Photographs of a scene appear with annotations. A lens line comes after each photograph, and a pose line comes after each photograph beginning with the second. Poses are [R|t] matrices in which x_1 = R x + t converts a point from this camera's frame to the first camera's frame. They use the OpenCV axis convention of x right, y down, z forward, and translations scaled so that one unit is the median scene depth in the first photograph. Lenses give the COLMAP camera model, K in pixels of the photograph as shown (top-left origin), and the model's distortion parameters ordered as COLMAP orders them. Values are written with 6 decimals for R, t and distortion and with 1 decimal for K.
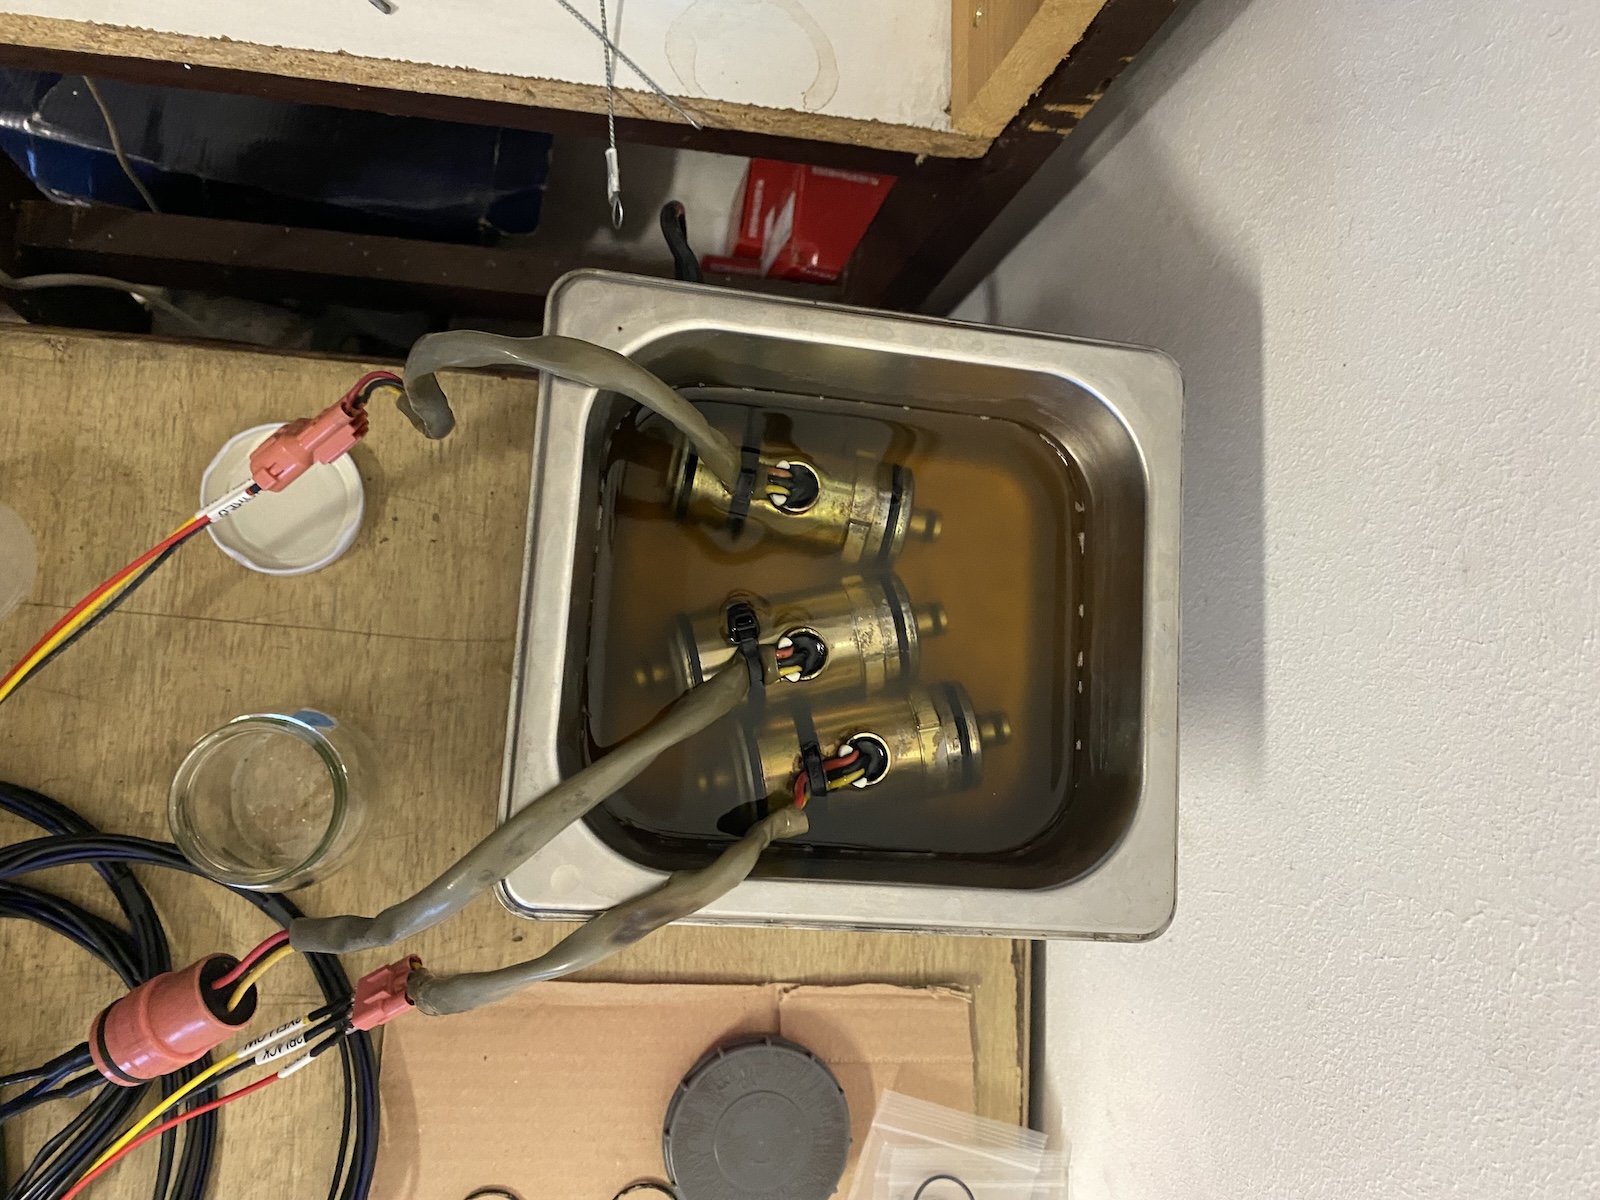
lens RADIAL K [[1220.7, 0, 796.5], [0, 1220.7, 599.5], [0, 0, 1]] dist [0.027583, -0.028683]
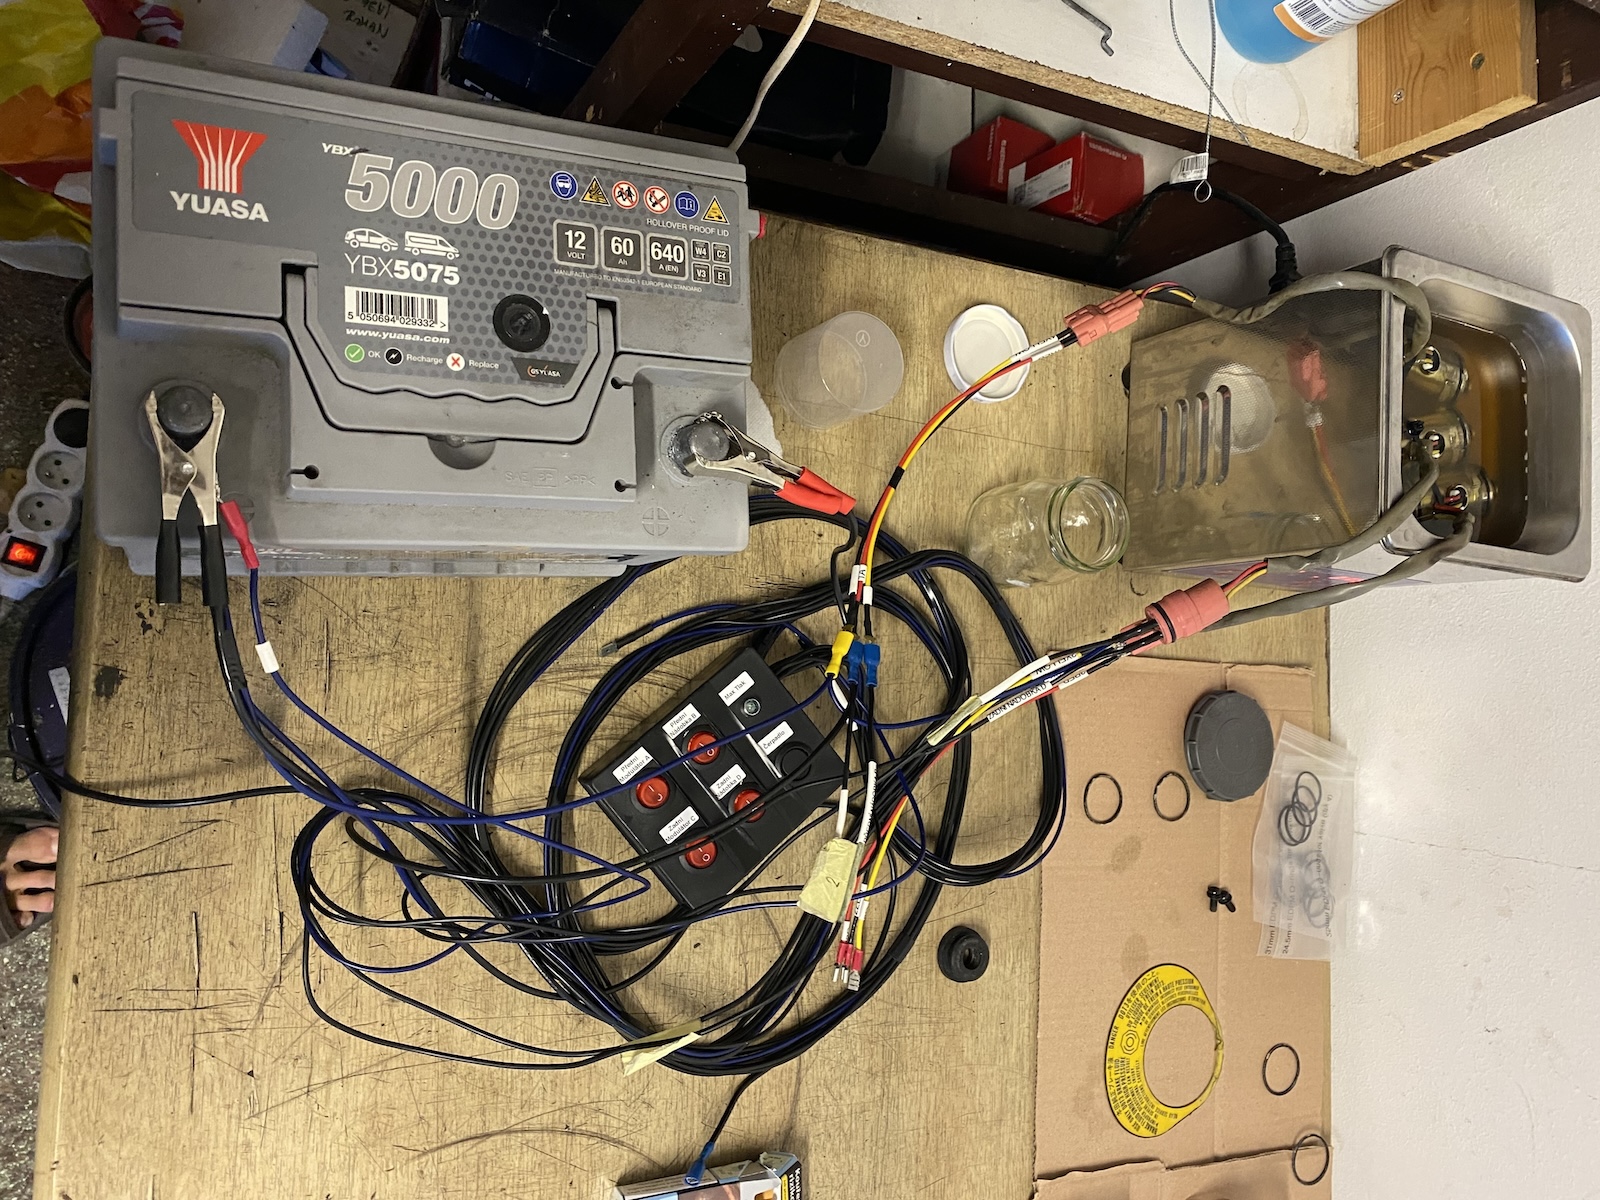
lens RADIAL K [[1220.7, 0, 804.5], [0, 1220.7, 606.9], [0, 0, 1]] dist [0.027583, -0.028683]
pose [[0.963731, 0.014279, 0.266494, -1.054492], [-0.034021, 0.996994, 0.069613, 0.141305], [-0.264699, -0.076154, 0.961319, -0.477201]]
